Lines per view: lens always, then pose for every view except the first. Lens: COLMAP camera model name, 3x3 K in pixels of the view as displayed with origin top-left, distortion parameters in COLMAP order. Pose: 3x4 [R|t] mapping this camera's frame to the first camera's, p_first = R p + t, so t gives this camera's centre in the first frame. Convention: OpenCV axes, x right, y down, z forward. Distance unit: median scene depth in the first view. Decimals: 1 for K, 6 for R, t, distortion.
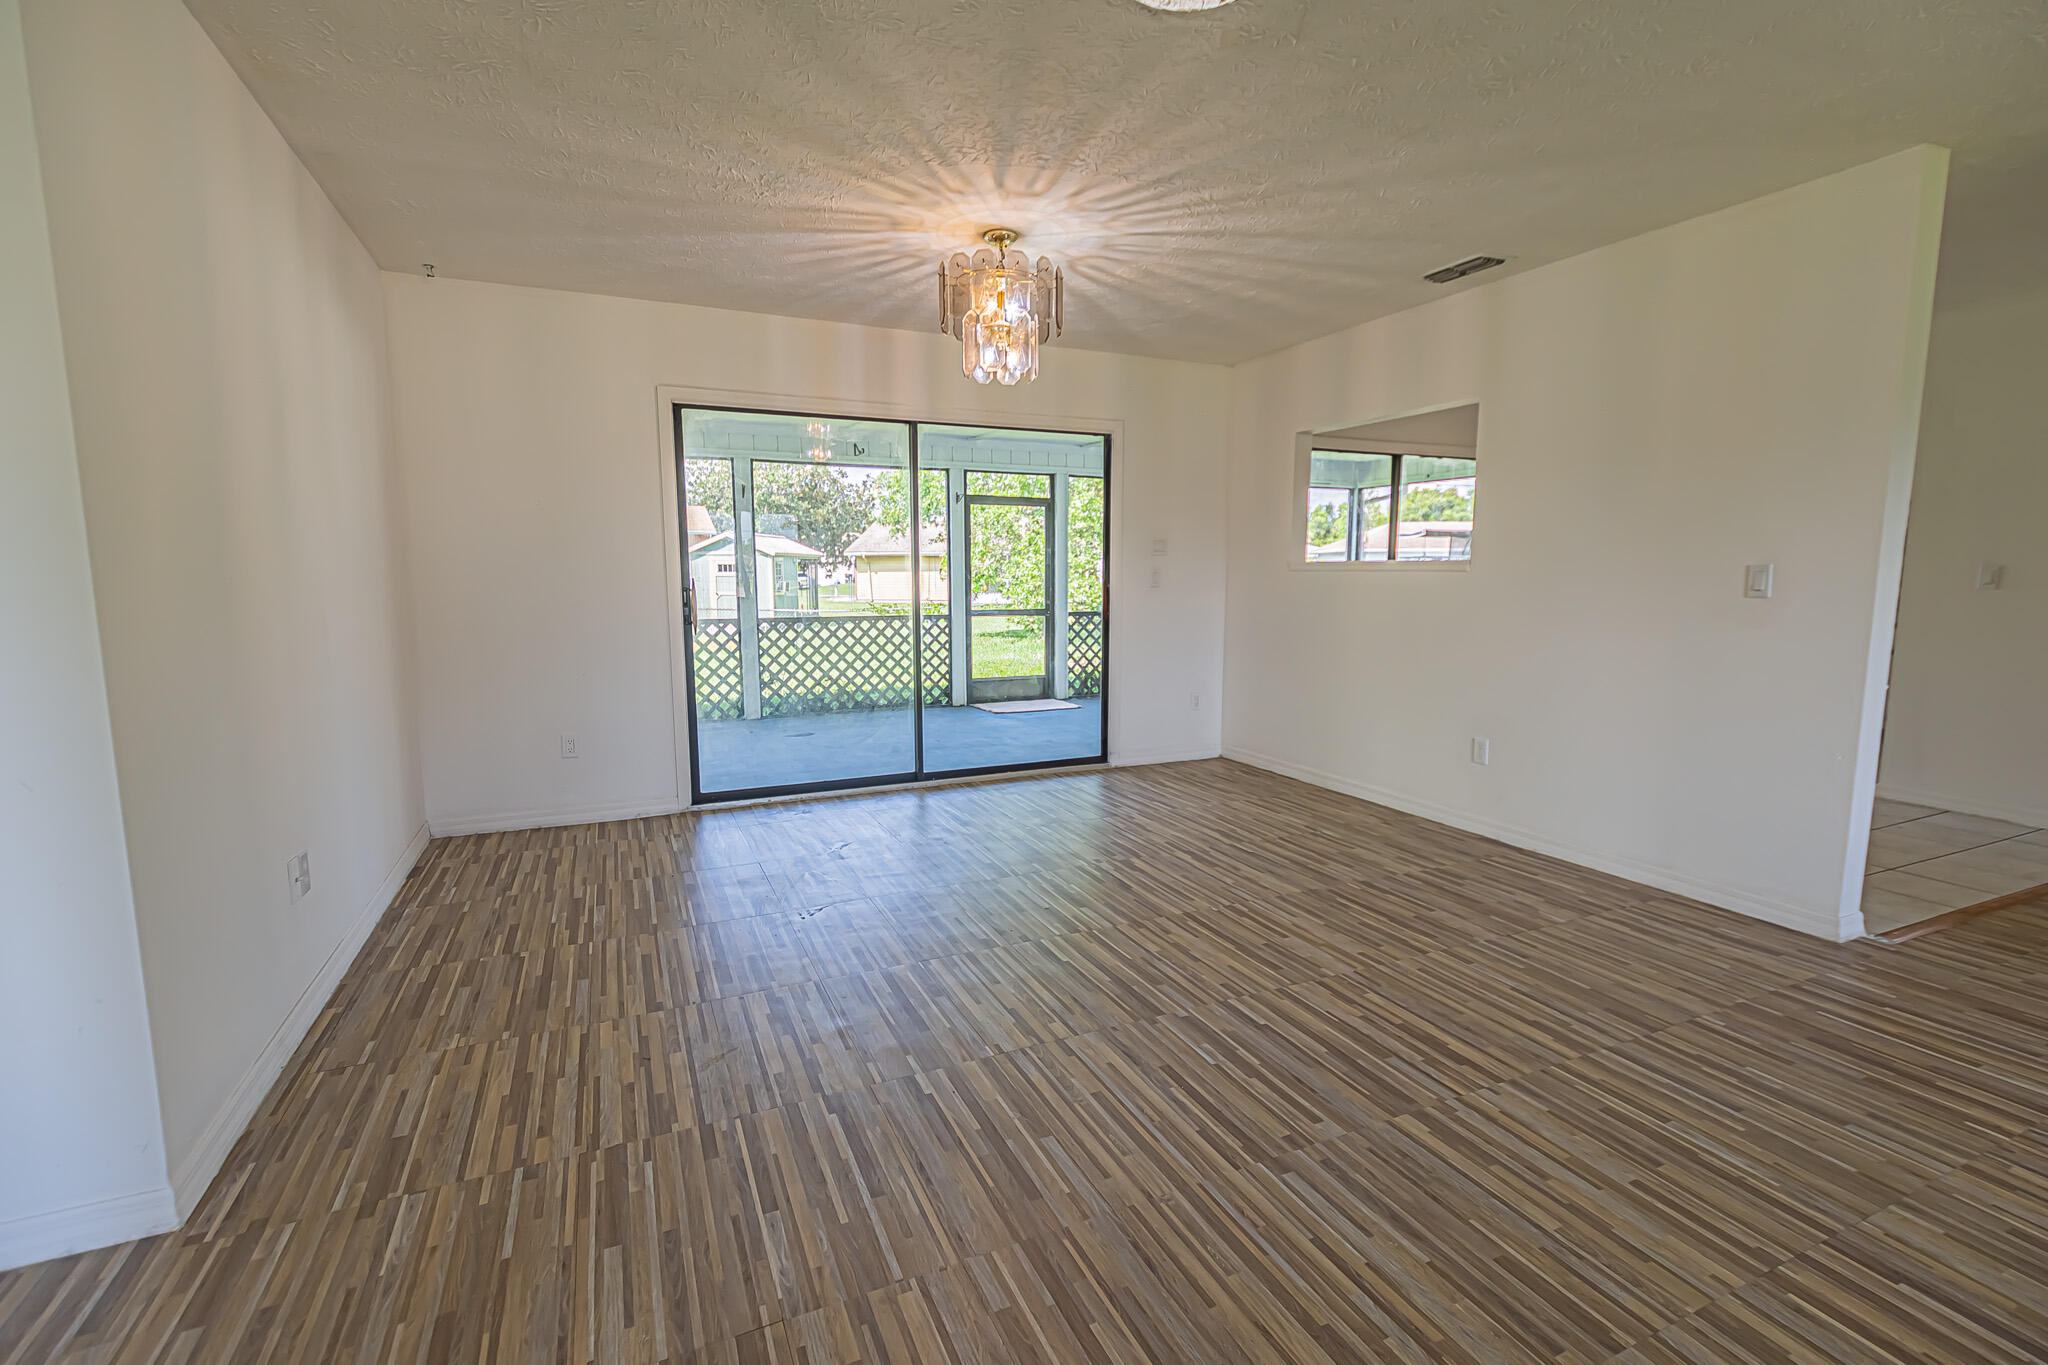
lens RADIAL K [[913.4, 0, 1042.4], [0, 913.4, 692.2], [0, 0, 1]] dist [-0.008201, 0.001738]
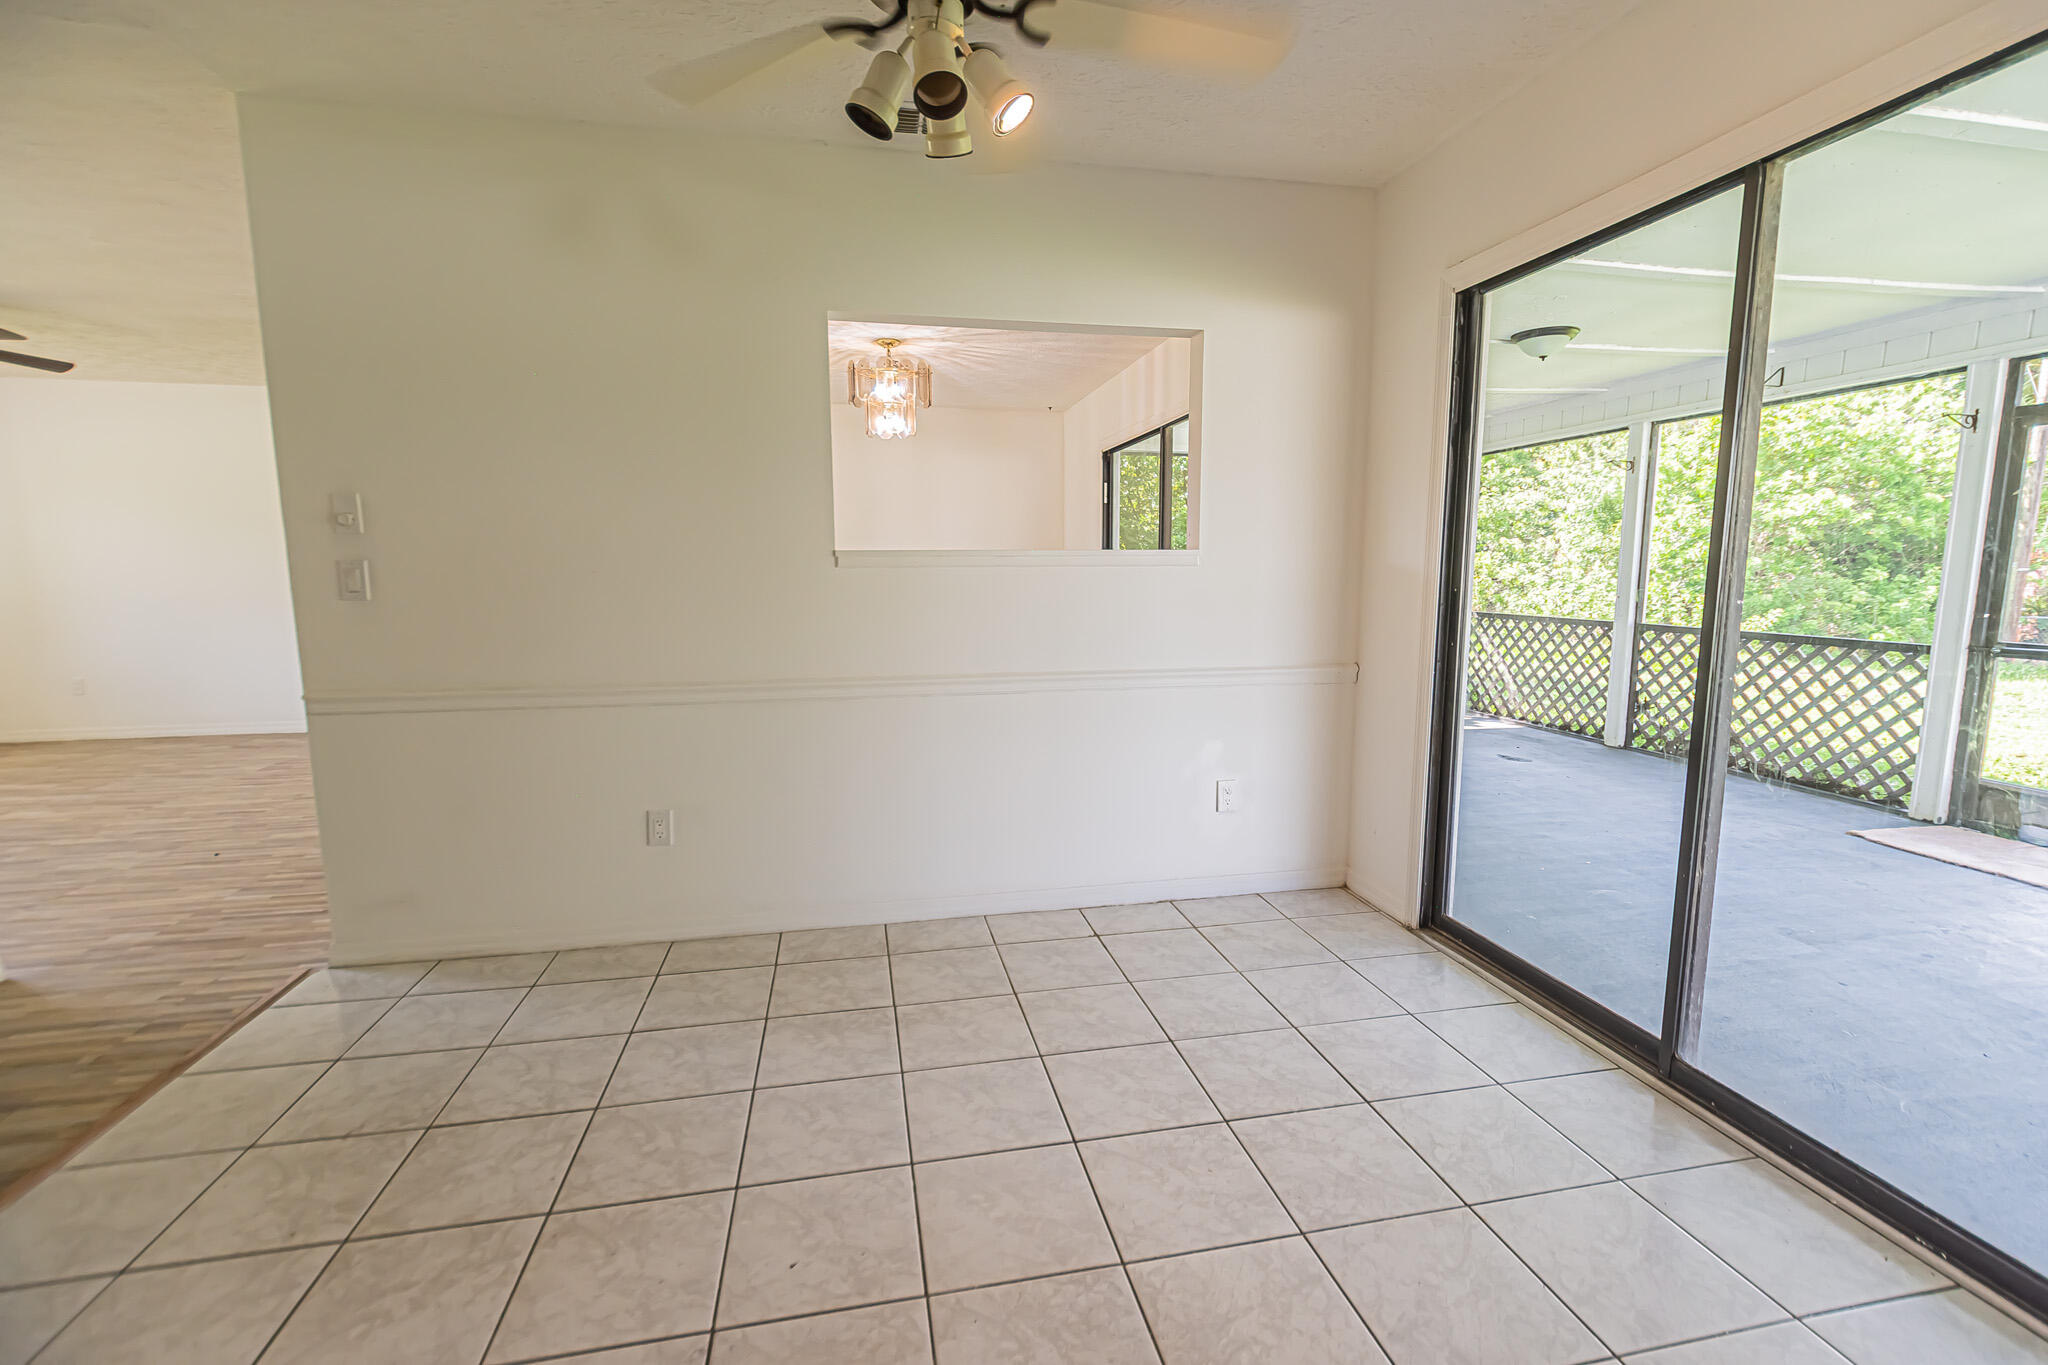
lens RADIAL K [[913.4, 0, 1030.4], [0, 913.4, 686.9], [0, 0, 1]] dist [-0.008201, 0.001738]
pose [[-0.228693, 0.125471, -0.965379, 0.581580], [-0.122865, 0.980009, 0.156479, -0.086374], [0.965714, 0.154397, -0.208705, 0.667328]]
